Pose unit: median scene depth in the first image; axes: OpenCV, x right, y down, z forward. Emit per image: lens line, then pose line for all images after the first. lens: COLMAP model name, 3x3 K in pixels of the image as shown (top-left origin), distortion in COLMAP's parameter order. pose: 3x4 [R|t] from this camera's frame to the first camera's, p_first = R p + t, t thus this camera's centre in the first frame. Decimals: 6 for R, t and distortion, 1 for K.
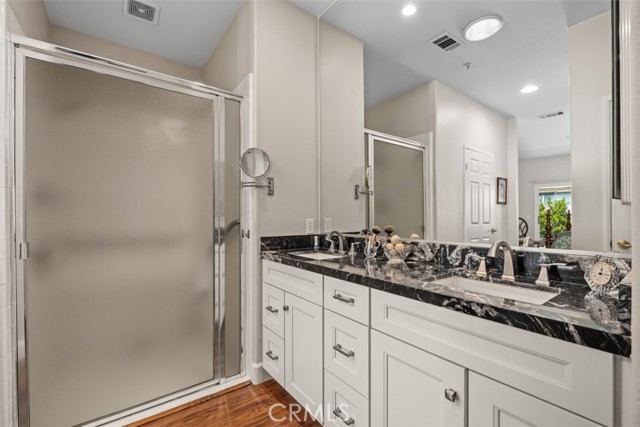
lens RADIAL K [[277.9, 0, 318.2], [0, 277.9, 215.1], [0, 0, 1]] dist [0.001190, -0.000500]
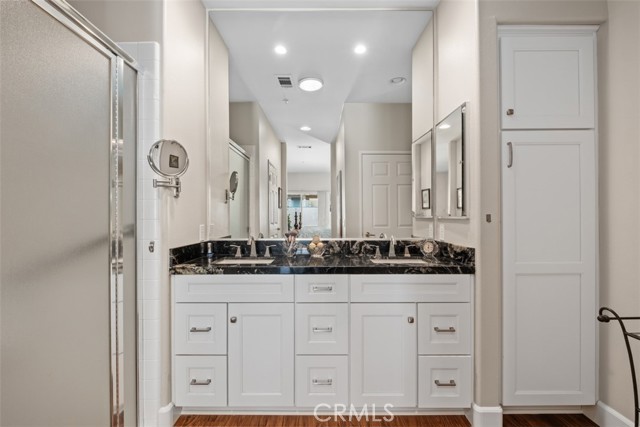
lens RADIAL K [[277.9, 0, 318.2], [0, 277.9, 215.1], [0, 0, 1]] dist [0.001190, -0.000500]
pose [[0.609331, 0.003476, 0.792909, -0.778731], [-0.002551, 0.999994, -0.002423, -0.025533], [-0.792912, -0.000546, 0.609336, 0.205743]]
